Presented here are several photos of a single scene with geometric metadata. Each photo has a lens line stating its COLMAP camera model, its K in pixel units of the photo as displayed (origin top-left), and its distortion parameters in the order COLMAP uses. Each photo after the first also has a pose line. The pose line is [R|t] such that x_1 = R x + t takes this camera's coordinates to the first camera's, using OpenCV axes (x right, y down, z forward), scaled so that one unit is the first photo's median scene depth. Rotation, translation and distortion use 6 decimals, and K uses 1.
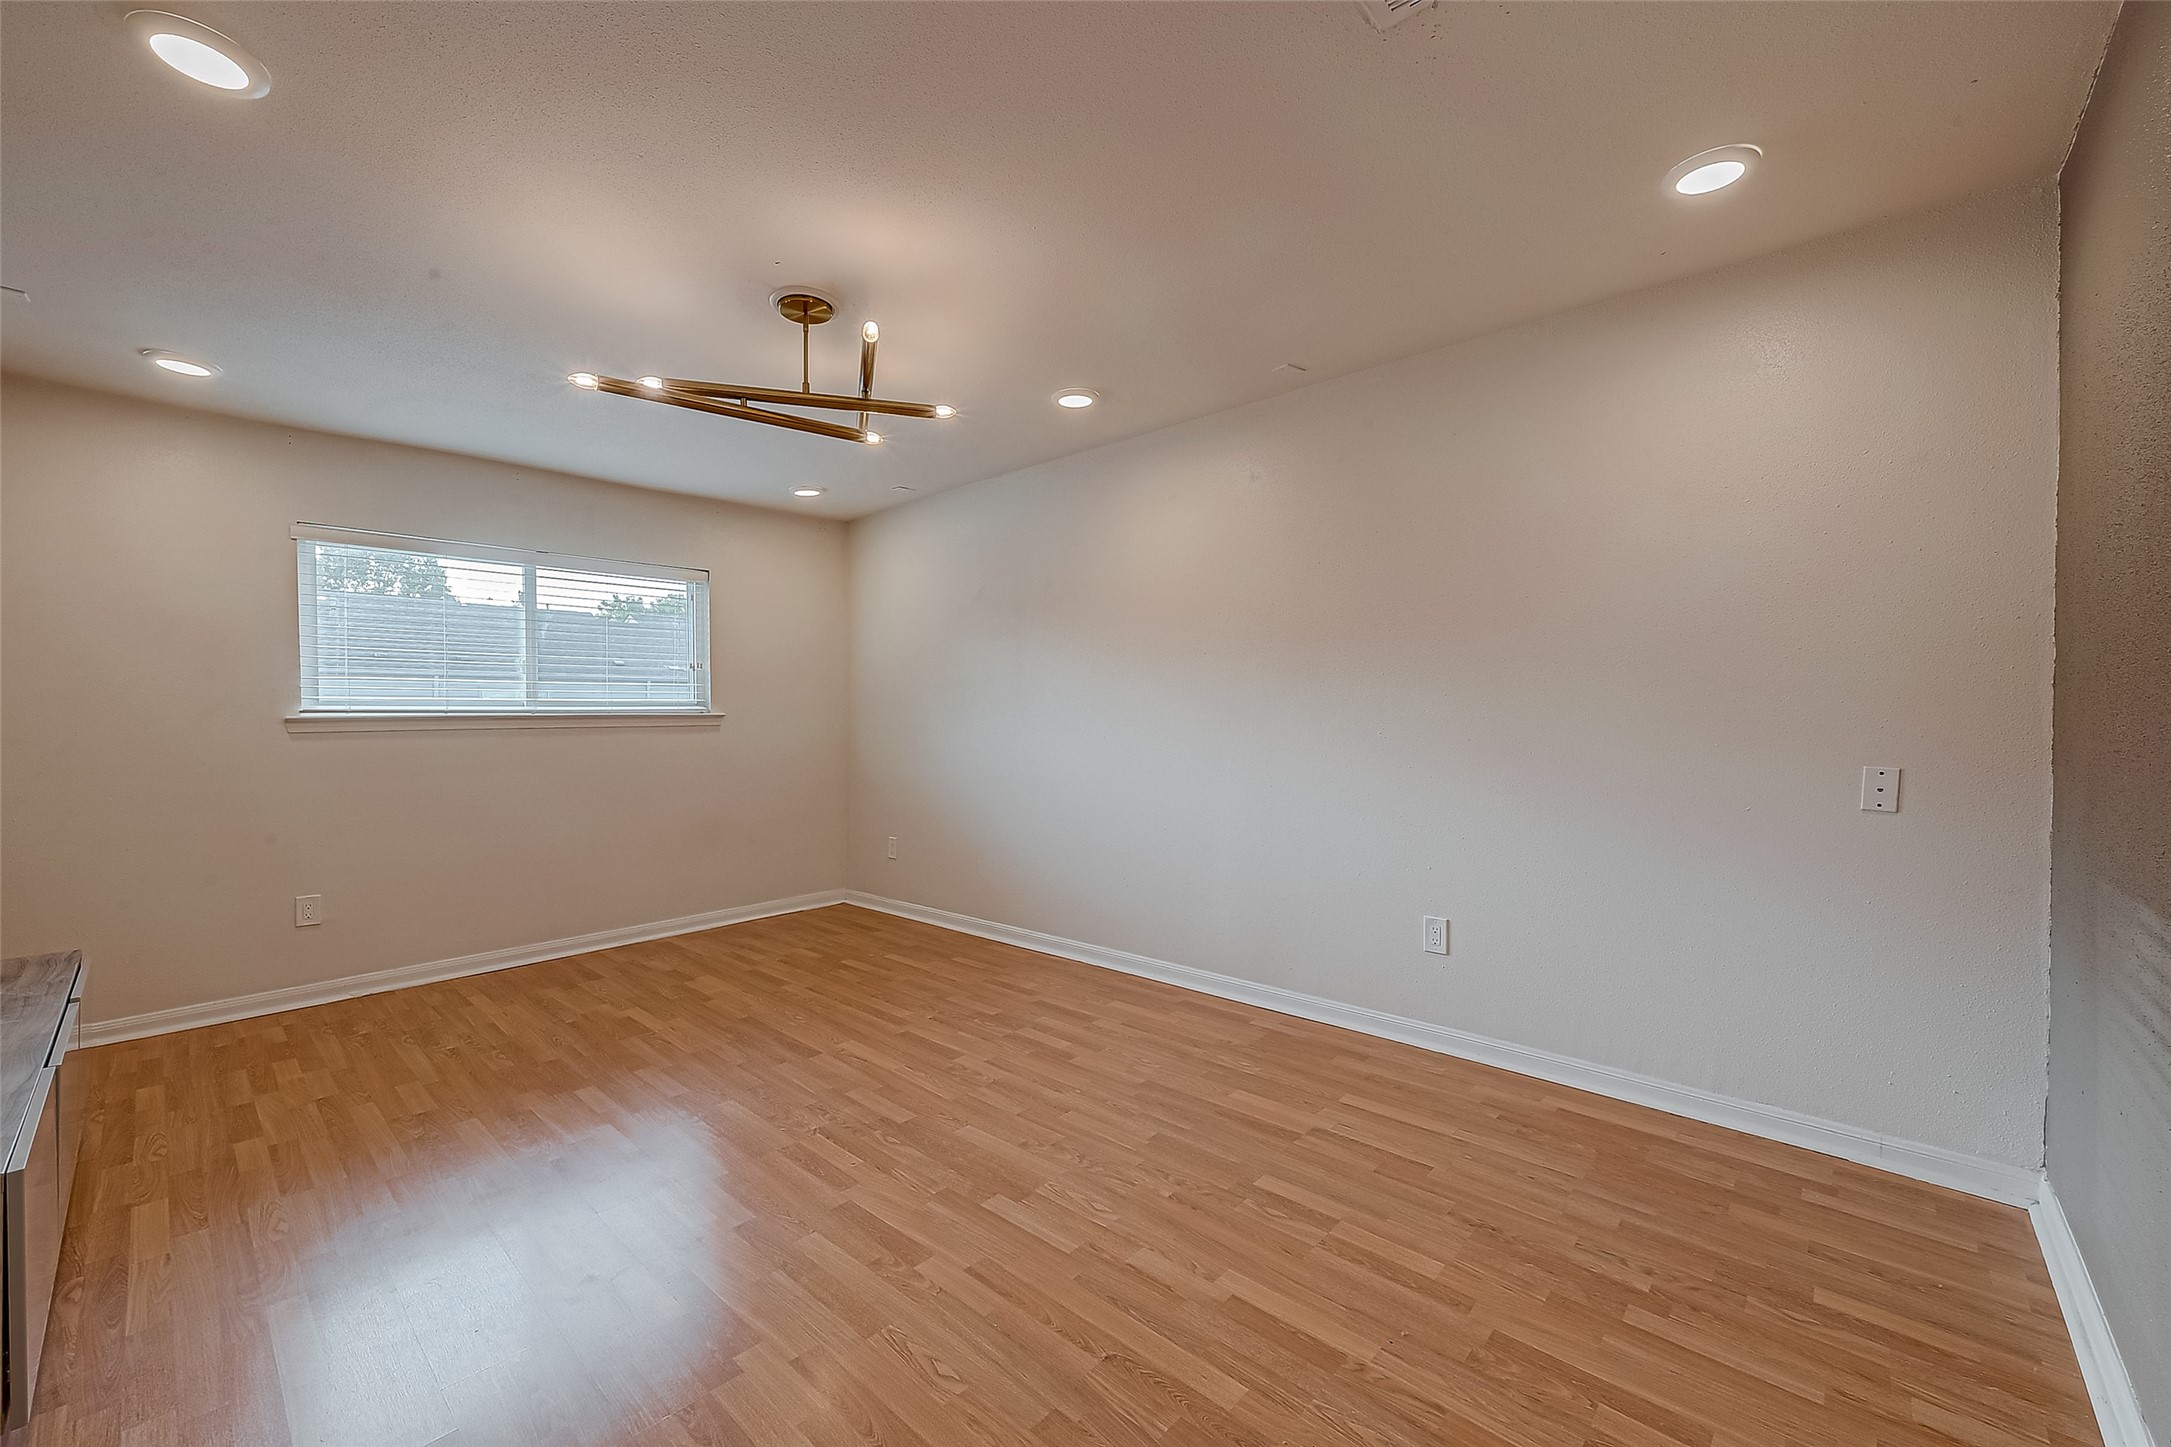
lens RADIAL K [[856.1, 0, 1083.7], [0, 856.1, 720.7], [0, 0, 1]] dist [-0.000241, -0.000568]
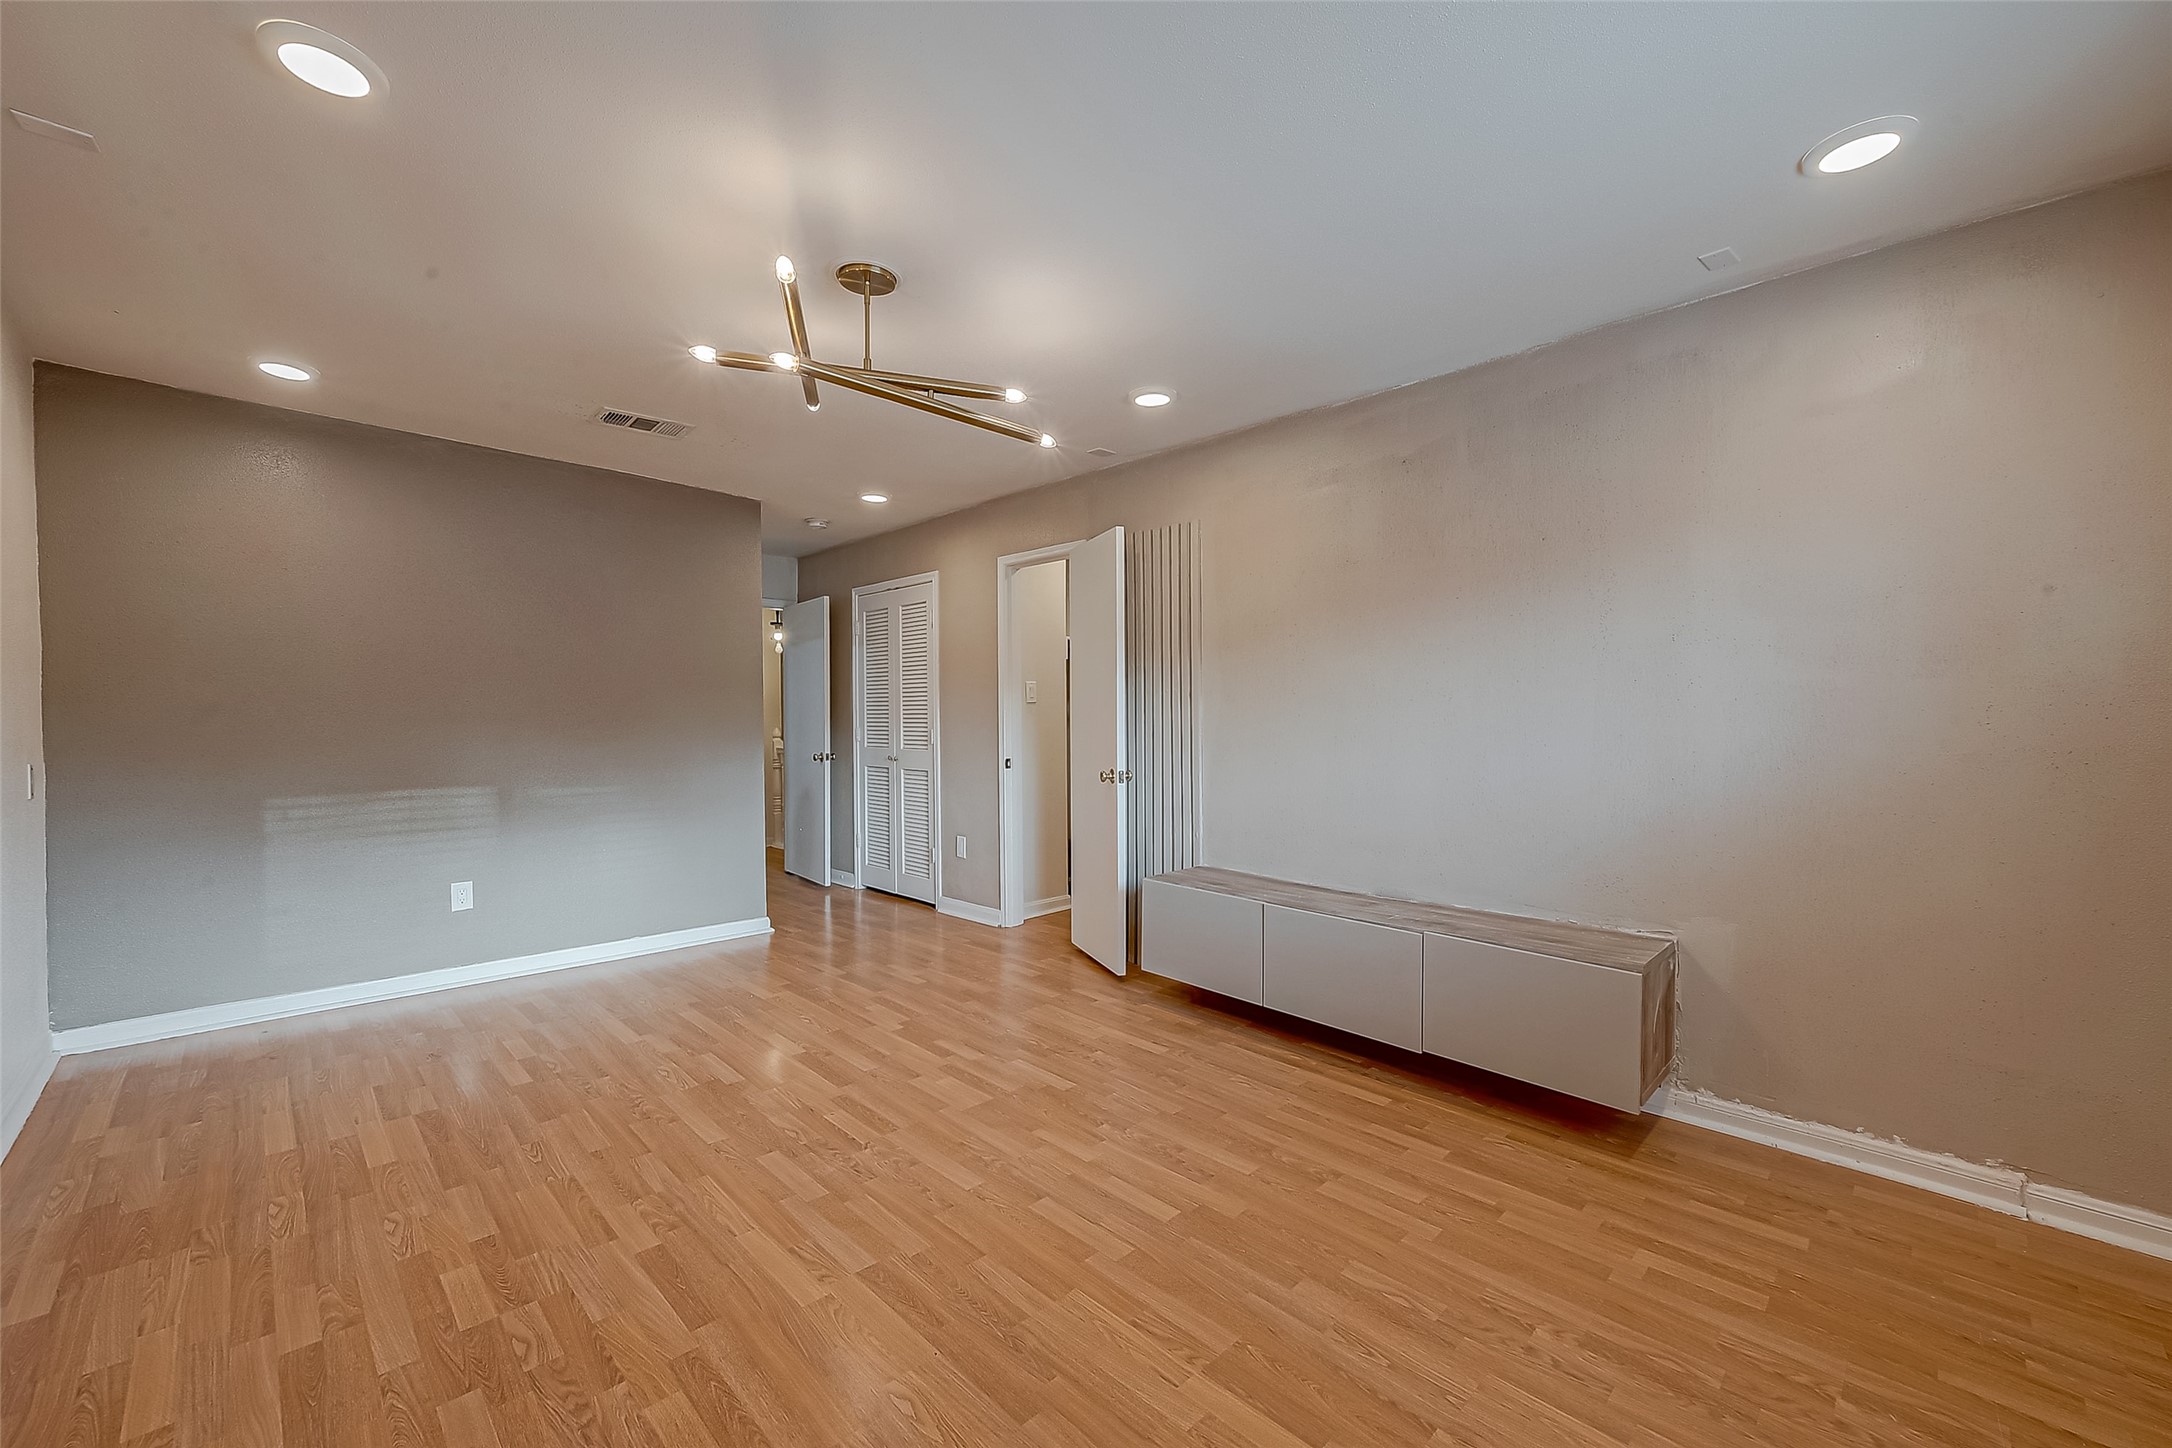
lens RADIAL K [[856.4, 0, 1087.3], [0, 856.4, 722.2], [0, 0, 1]] dist [-0.000241, -0.000568]
pose [[-0.998815, 0.007452, 0.048096, -0.571889], [0.008165, 0.999860, 0.014629, -0.011724], [-0.047980, 0.015005, -0.998736, 1.814549]]
